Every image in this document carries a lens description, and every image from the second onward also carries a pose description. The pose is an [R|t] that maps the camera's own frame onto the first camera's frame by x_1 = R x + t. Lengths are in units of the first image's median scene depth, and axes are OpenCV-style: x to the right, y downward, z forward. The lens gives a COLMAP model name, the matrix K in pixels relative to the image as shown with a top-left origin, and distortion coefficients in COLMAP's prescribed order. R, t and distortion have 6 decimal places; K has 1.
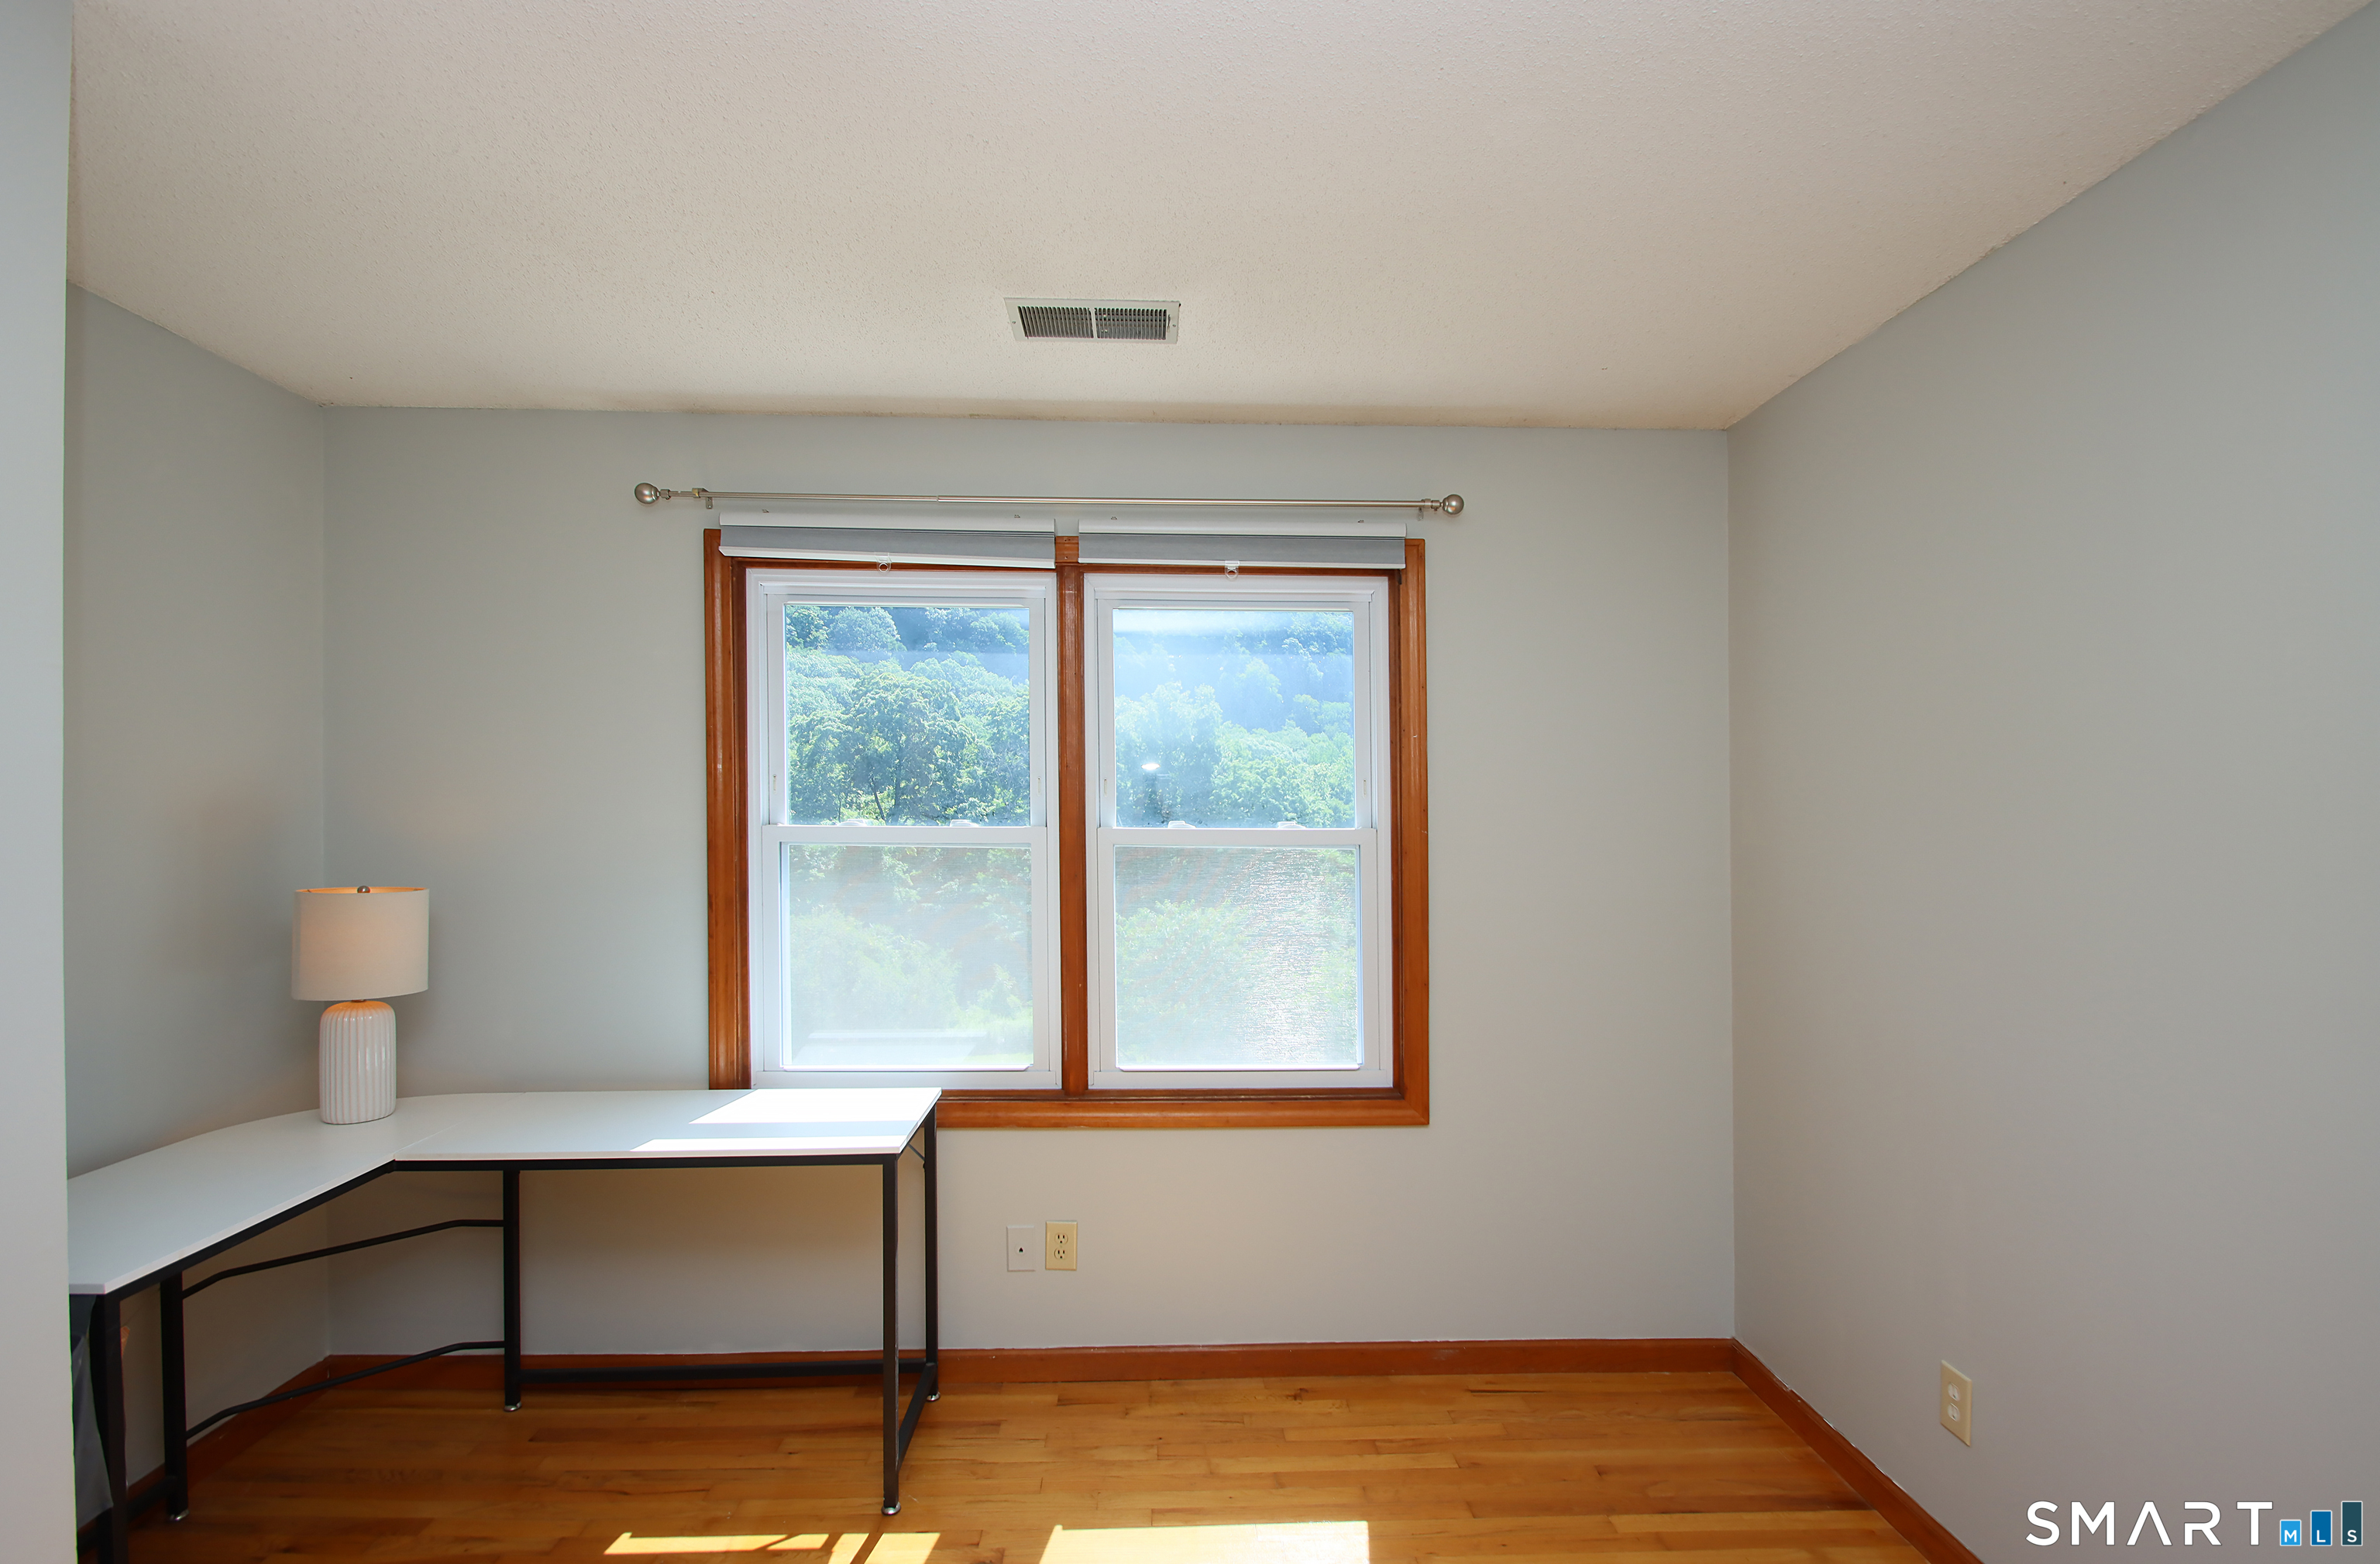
lens RADIAL K [[1111.0, 0, 1187.7], [0, 1111.0, 815.3], [0, 0, 1]] dist [0.023210, -0.024661]
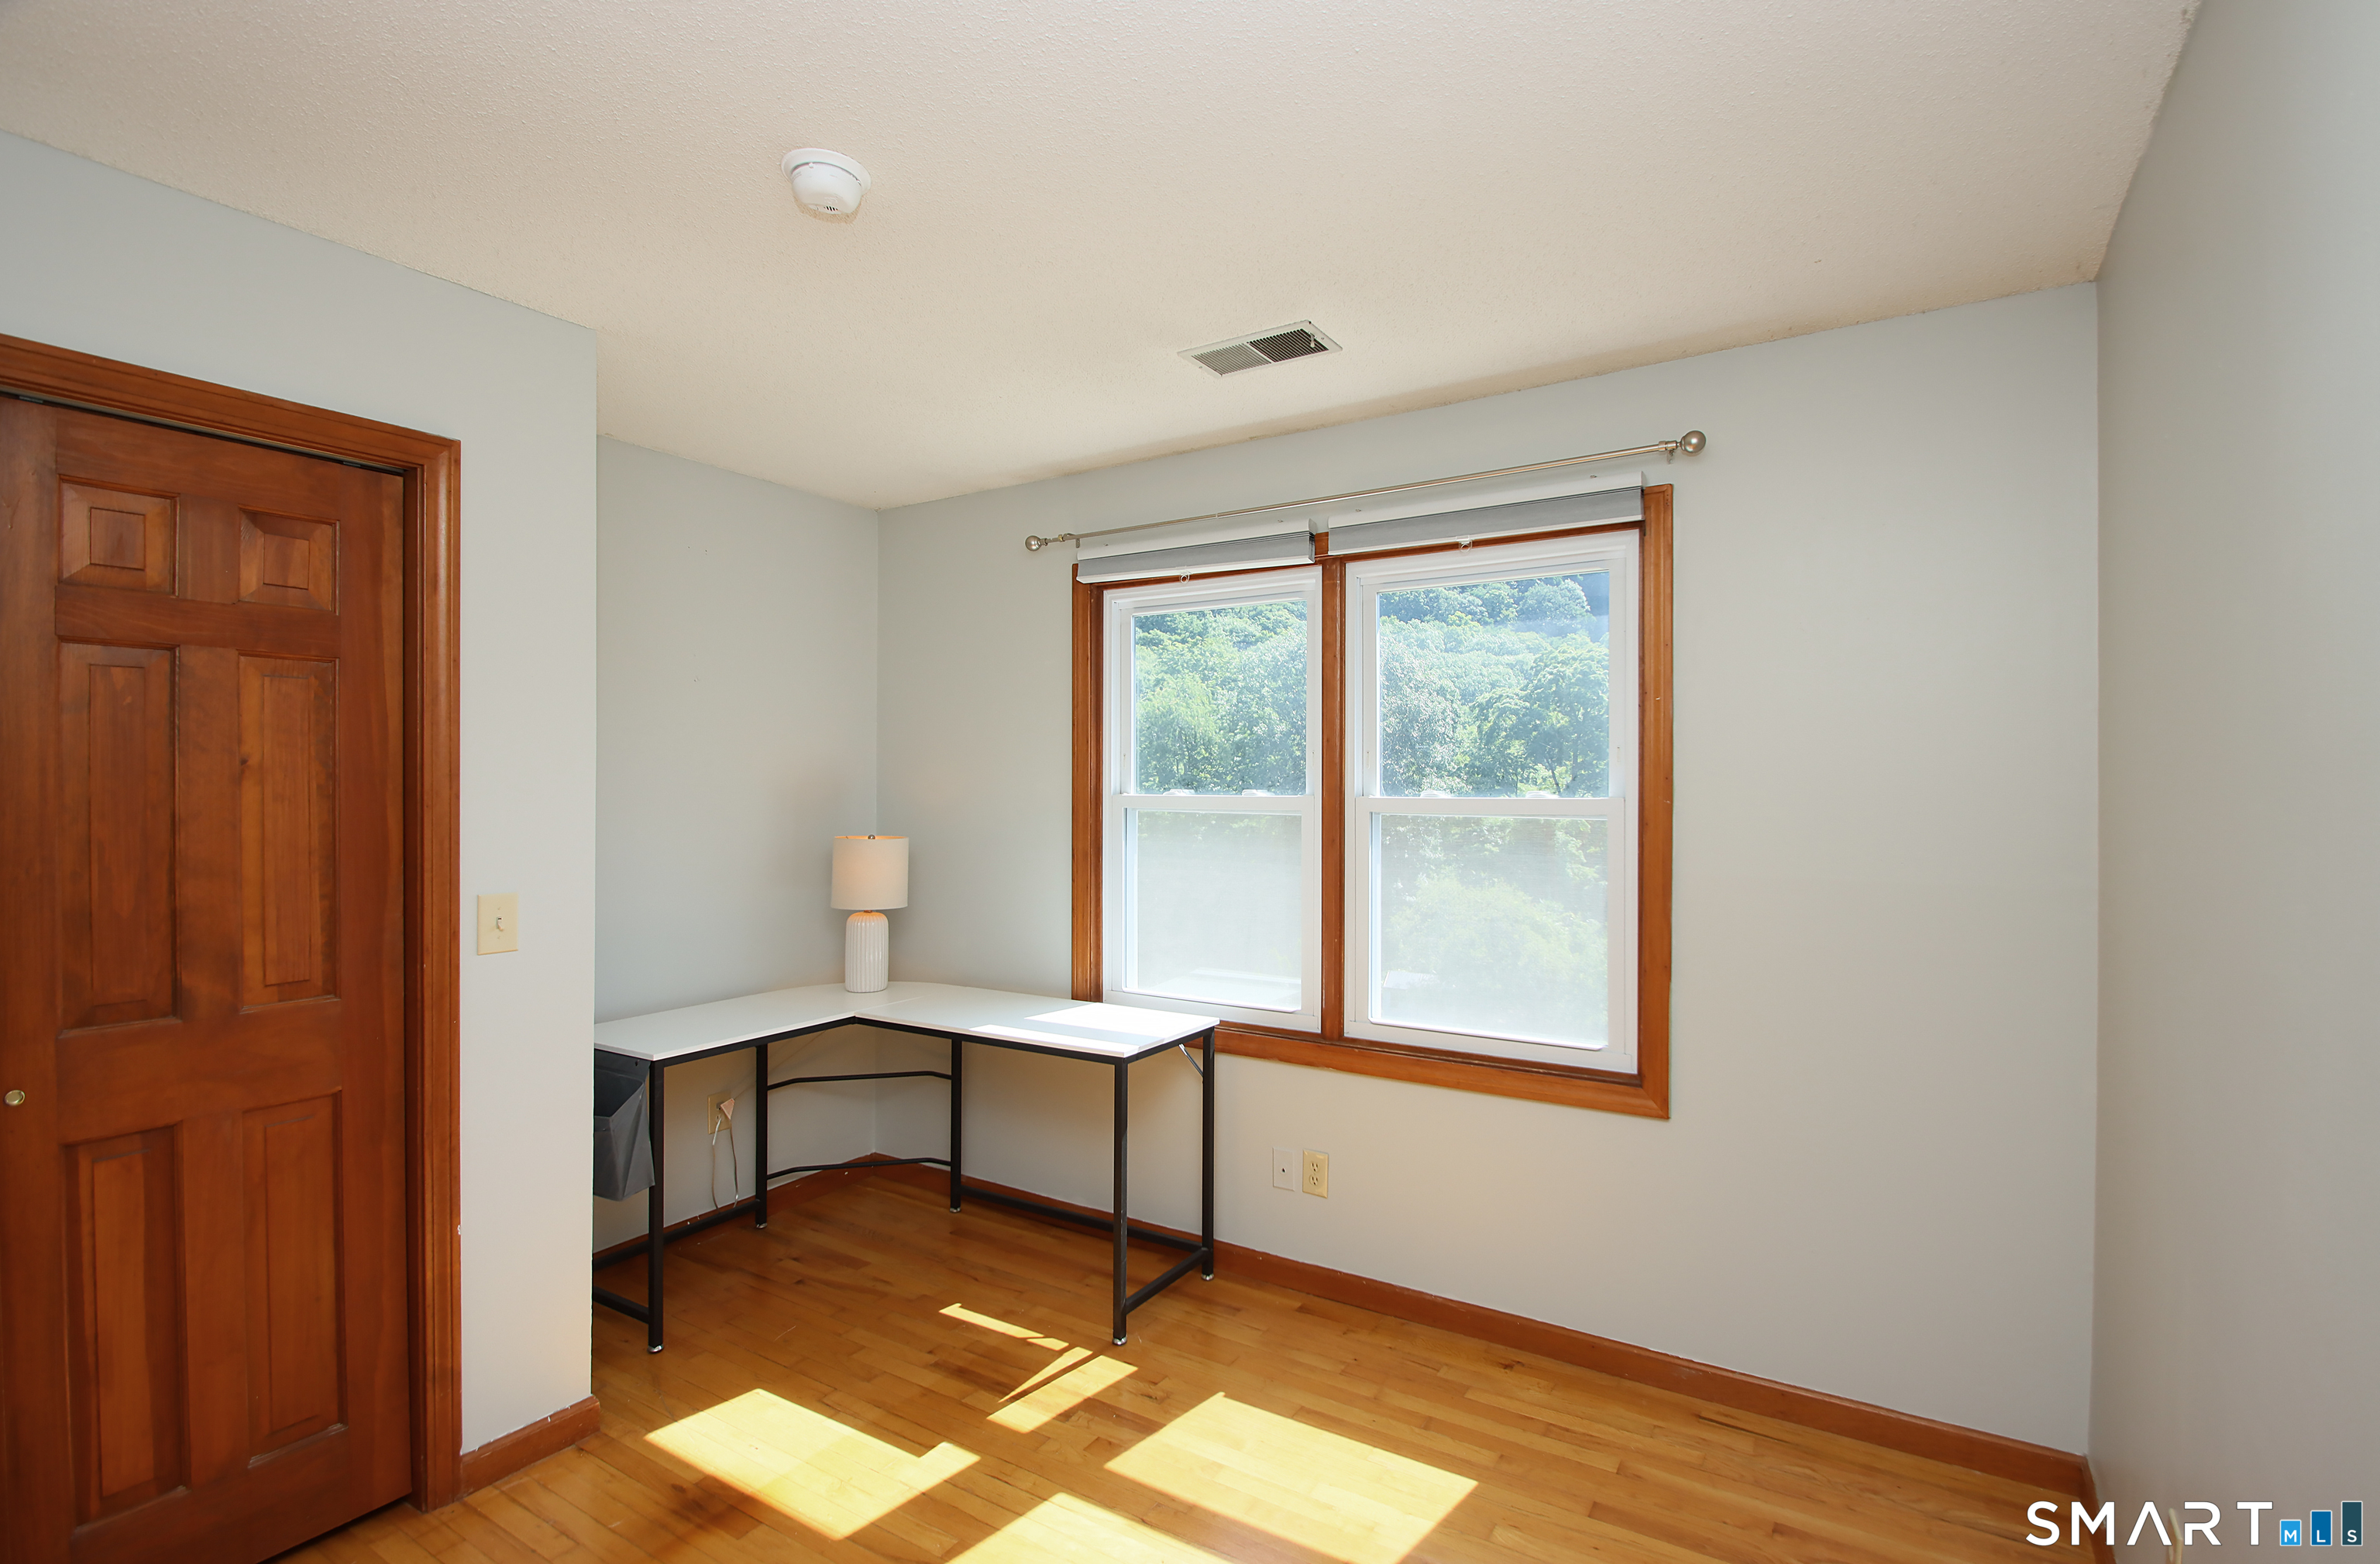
lens RADIAL K [[1112.6, 0, 1199.5], [0, 1112.6, 794.6], [0, 0, 1]] dist [0.016863, -0.012874]
pose [[0.827019, 0.001122, -0.562173, 0.415900], [0.000702, 0.999995, 0.003027, 0.005678], [0.562174, -0.002898, 0.827014, 0.018028]]
